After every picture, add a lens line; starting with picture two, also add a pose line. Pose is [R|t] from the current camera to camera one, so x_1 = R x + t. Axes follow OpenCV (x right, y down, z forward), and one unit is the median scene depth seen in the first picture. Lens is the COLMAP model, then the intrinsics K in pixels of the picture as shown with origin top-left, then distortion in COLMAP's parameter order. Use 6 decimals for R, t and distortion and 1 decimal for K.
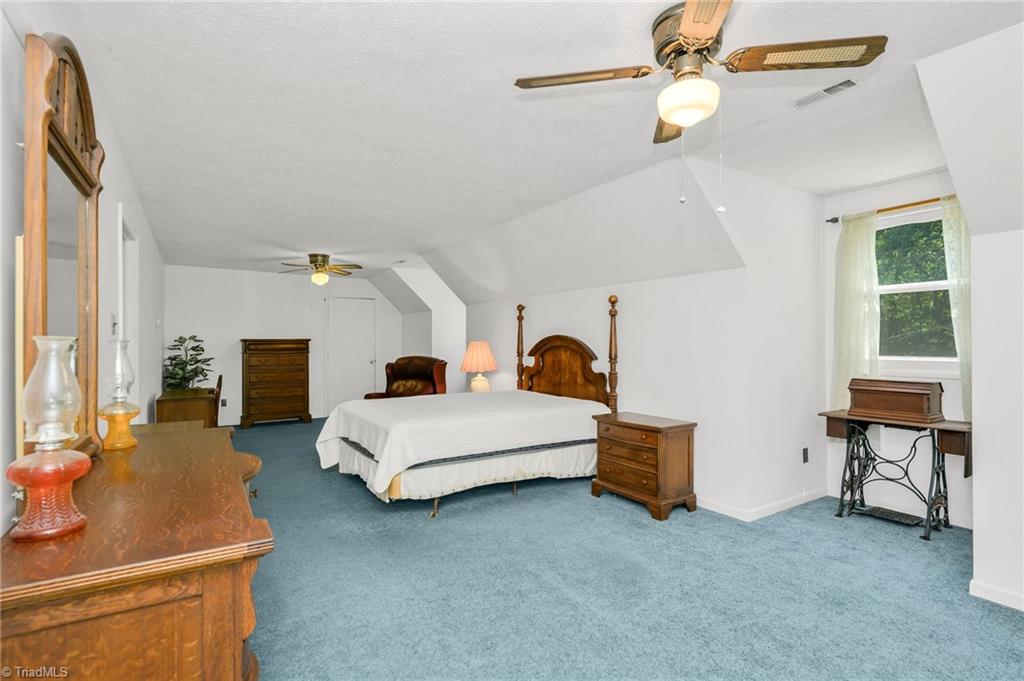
lens RADIAL K [[498.2, 0, 512.0], [0, 498.2, 340.5], [0, 0, 1]] dist [-0.001472, -0.000030]
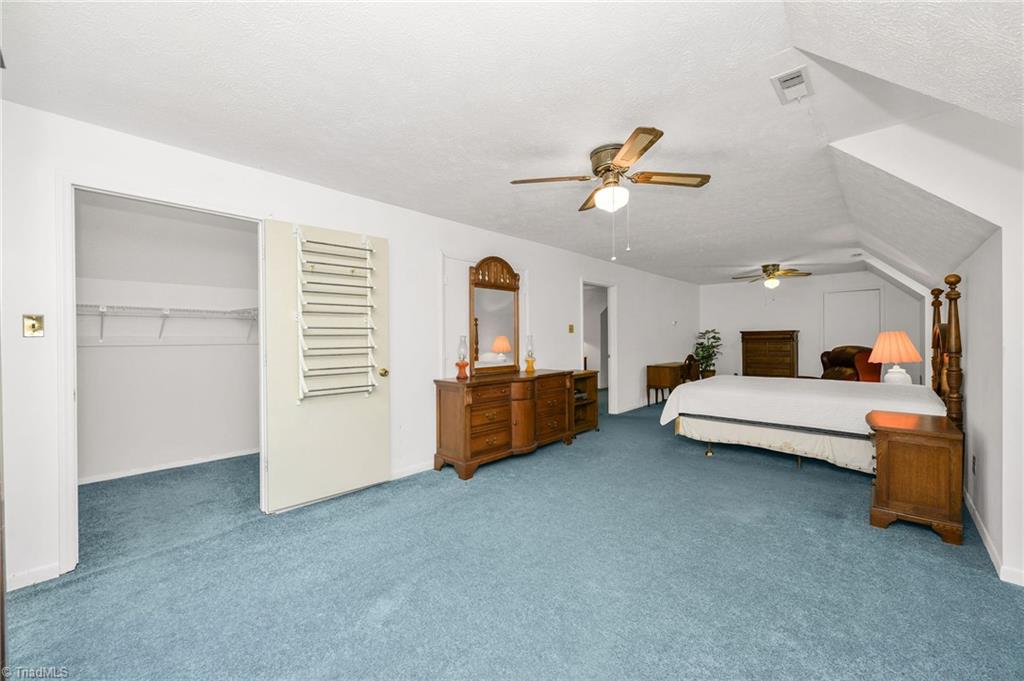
lens RADIAL K [[413.8, 0, 512.0], [0, 413.8, 340.5], [0, 0, 1]] dist [-0.000703, -0.000004]
pose [[0.256108, 0.011474, -0.966580, 0.506589], [0.008234, 0.999867, 0.014051, 0.001745], [0.966613, -0.011557, 0.255980, 0.094214]]
